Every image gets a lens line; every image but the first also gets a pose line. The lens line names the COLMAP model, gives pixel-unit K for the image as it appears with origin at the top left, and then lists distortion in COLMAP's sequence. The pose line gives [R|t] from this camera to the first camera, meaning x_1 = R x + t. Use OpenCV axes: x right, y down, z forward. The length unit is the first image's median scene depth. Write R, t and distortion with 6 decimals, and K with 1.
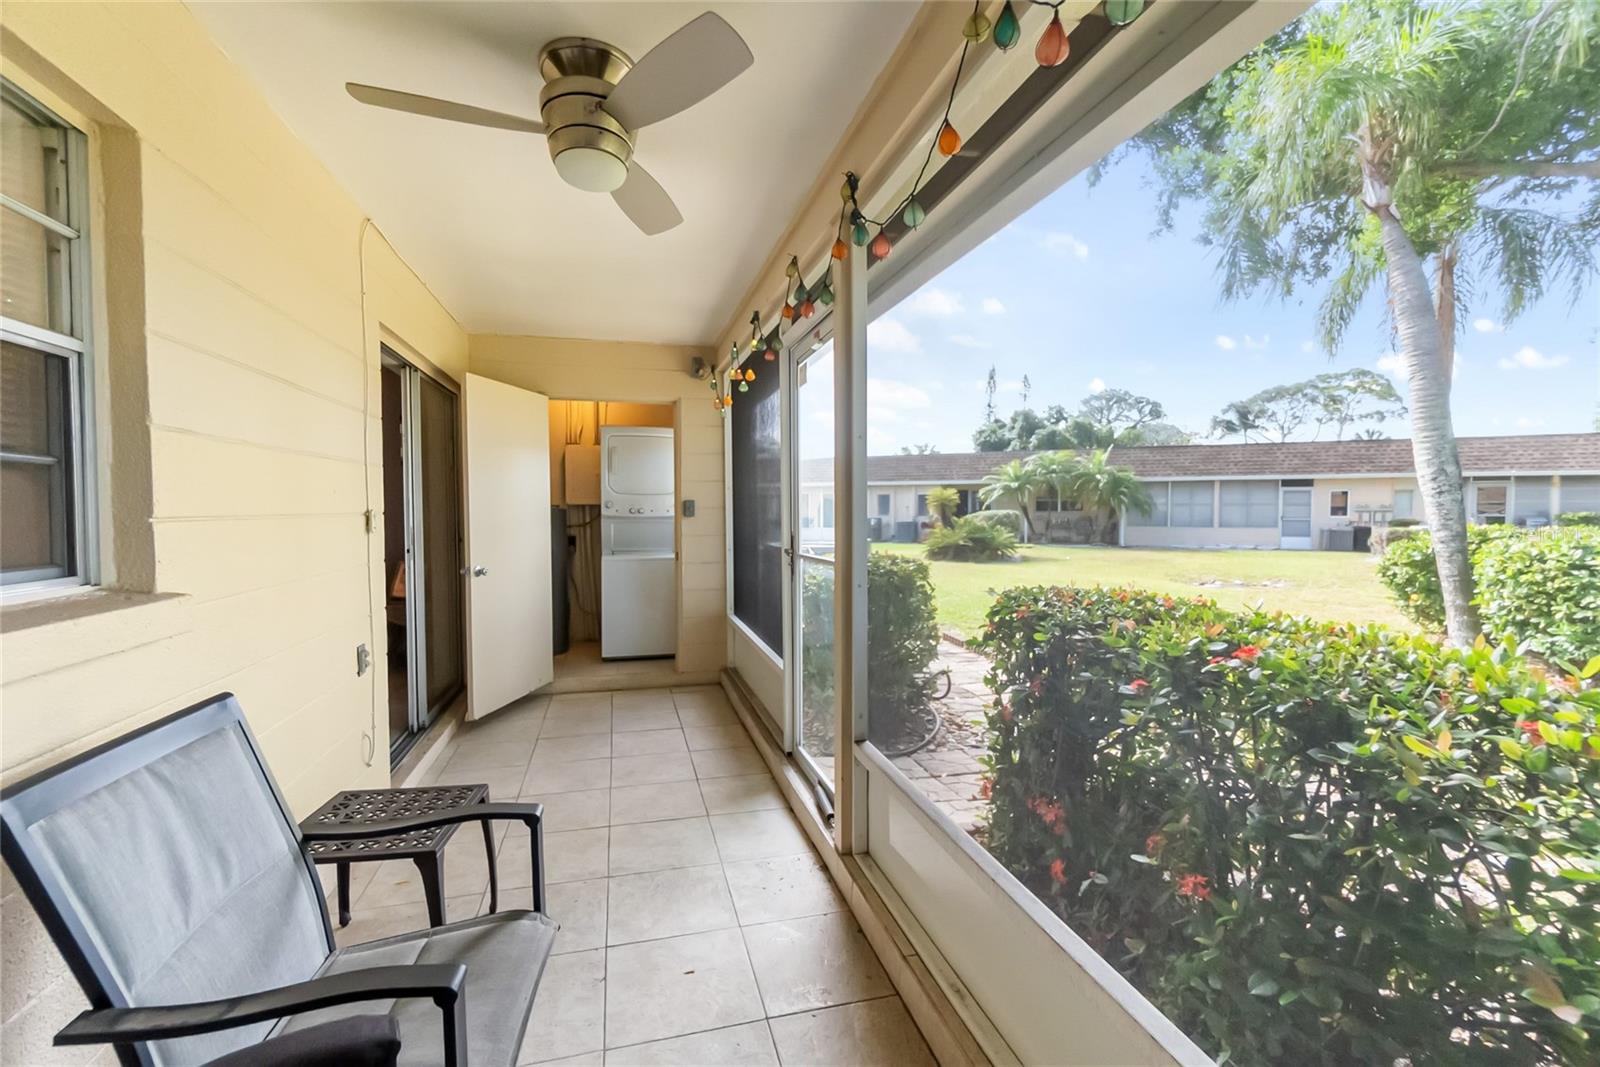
lens RADIAL K [[709.9, 0, 793.1], [0, 709.9, 535.3], [0, 0, 1]] dist [-0.003586, -0.000263]
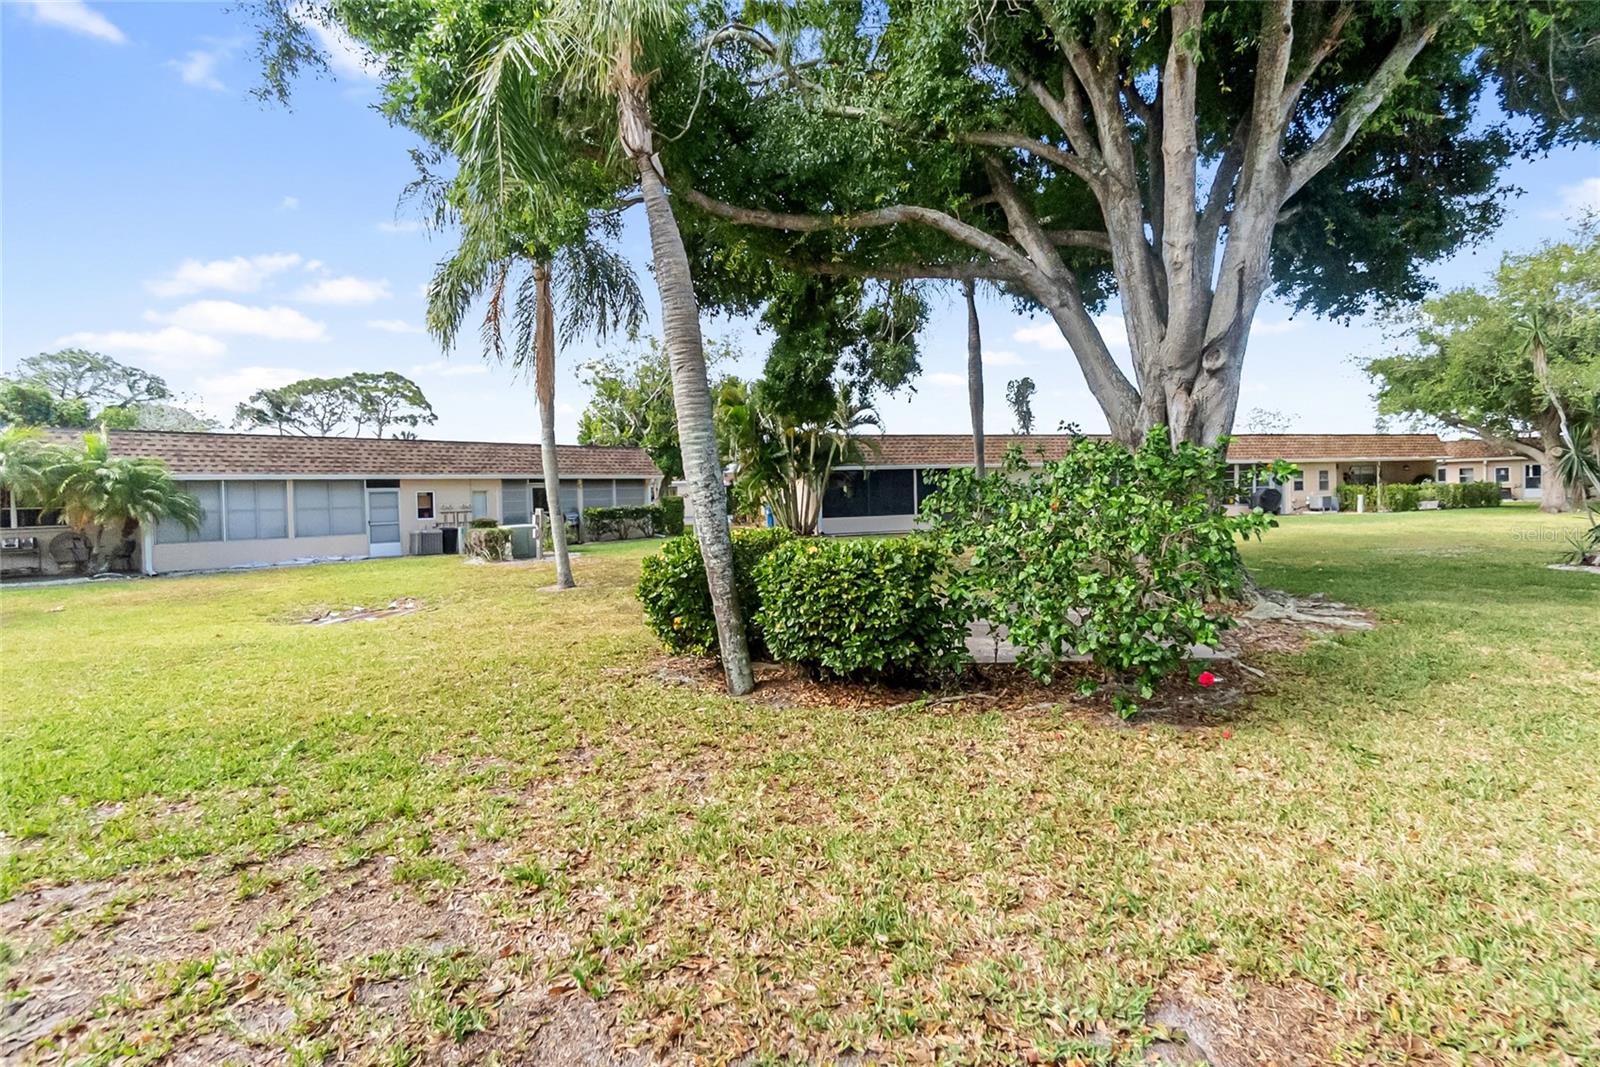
lens RADIAL K [[709.9, 0, 813.4], [0, 709.9, 513.4], [0, 0, 1]] dist [-0.003586, -0.000263]
pose [[0.332020, -0.033640, 0.942672, 0.033433], [0.060546, 0.998063, 0.014292, -0.013803], [-0.941327, 0.052330, 0.333414, 0.161876]]
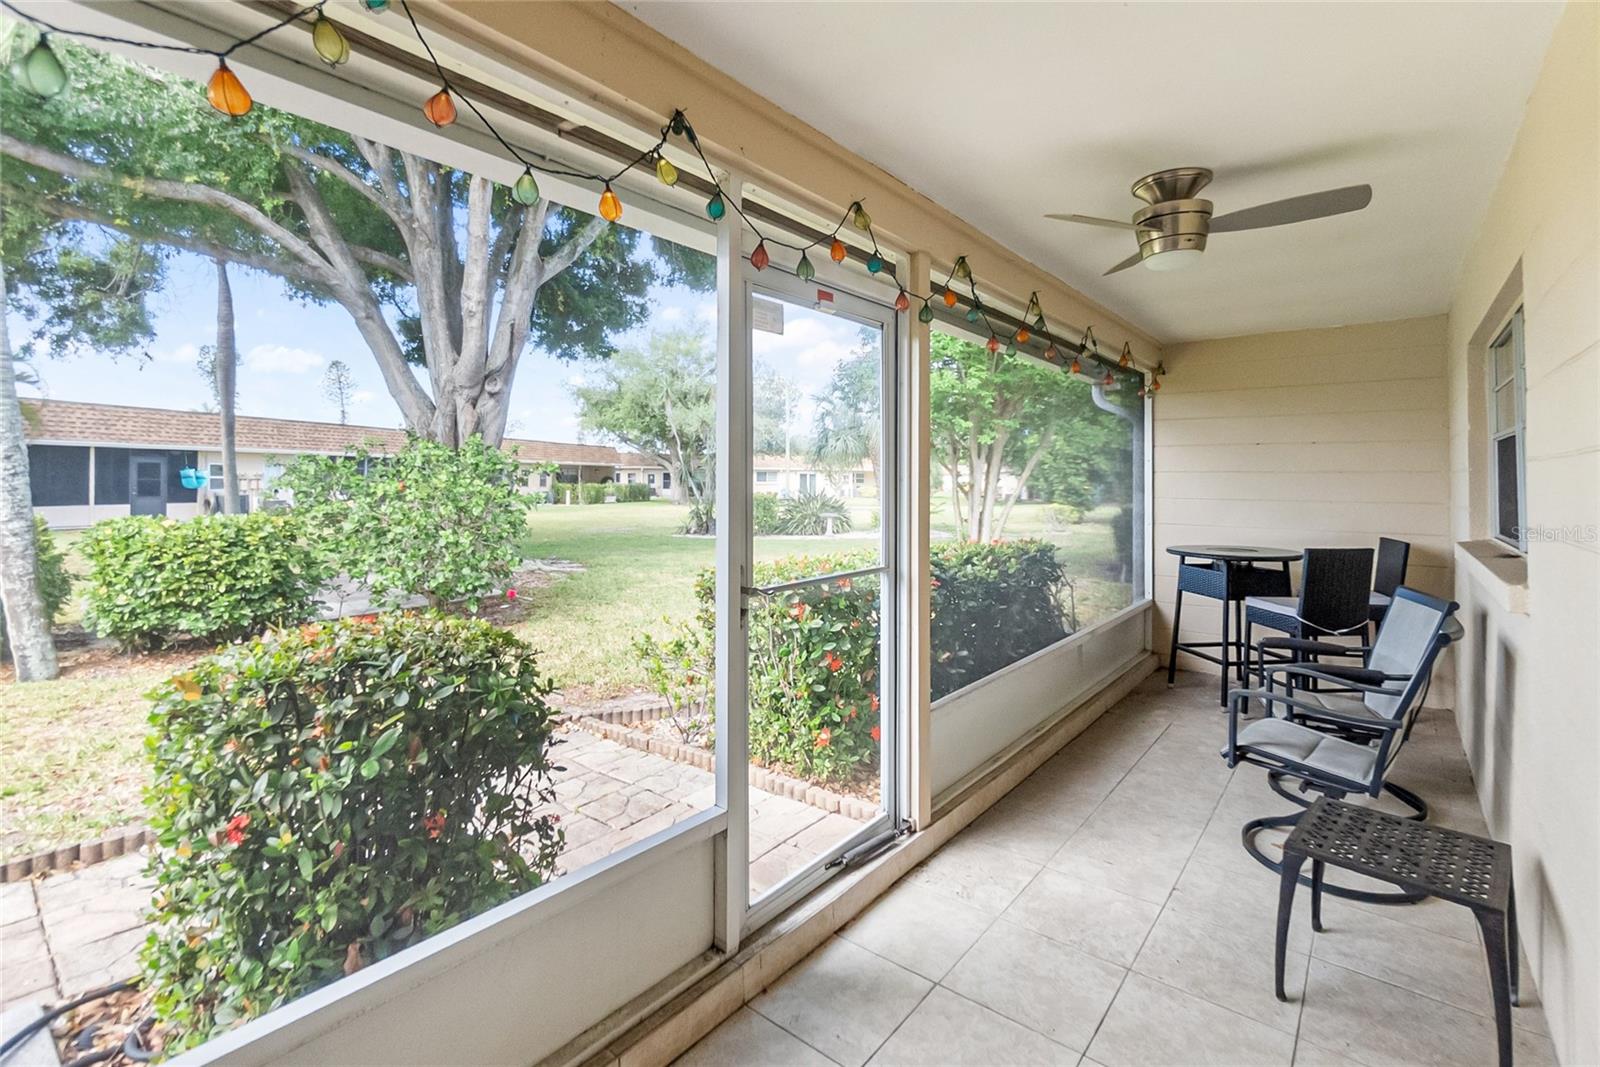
lens RADIAL K [[709.9, 0, 817.0], [0, 709.9, 480.6], [0, 0, 1]] dist [-0.003586, -0.000263]
pose [[-0.614811, -0.001308, 0.788674, -0.081663], [0.024843, 0.999470, 0.021025, -0.012884], [-0.788283, 0.032519, -0.614453, 0.212704]]
